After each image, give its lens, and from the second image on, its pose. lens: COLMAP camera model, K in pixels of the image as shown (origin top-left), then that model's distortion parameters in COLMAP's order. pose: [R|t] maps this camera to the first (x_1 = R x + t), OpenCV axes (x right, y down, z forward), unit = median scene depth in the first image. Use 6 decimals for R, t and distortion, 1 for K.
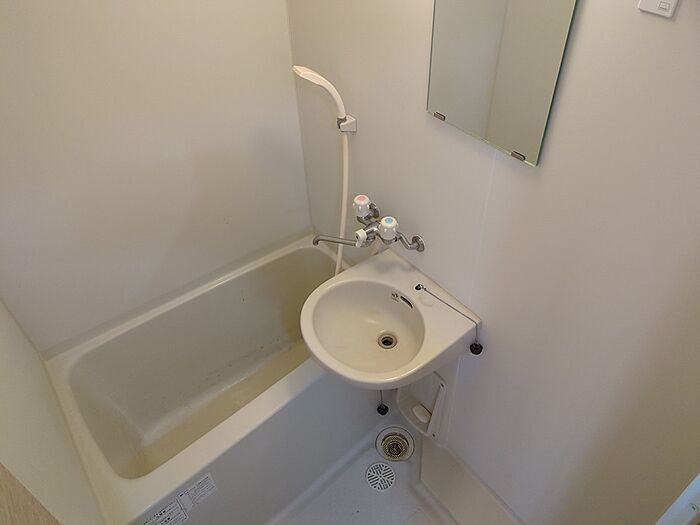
lens RADIAL K [[531.7, 0, 349.5], [0, 531.7, 259.0], [0, 0, 1]] dist [0.035767, -0.025997]
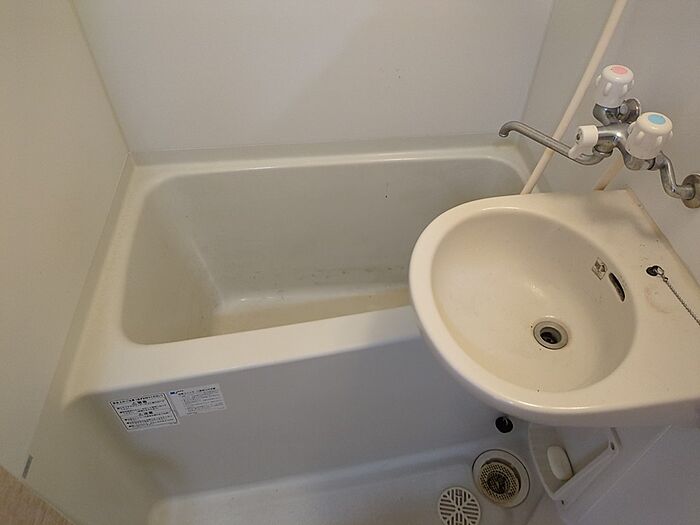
lens RADIAL K [[531.7, 0, 349.5], [0, 531.7, 259.0], [0, 0, 1]] dist [0.035767, -0.025997]
pose [[0.848310, 0.408315, -0.337119, 0.049239], [-0.367588, 0.912385, 0.180092, 0.056539], [0.381116, -0.028853, 0.924077, 0.397020]]
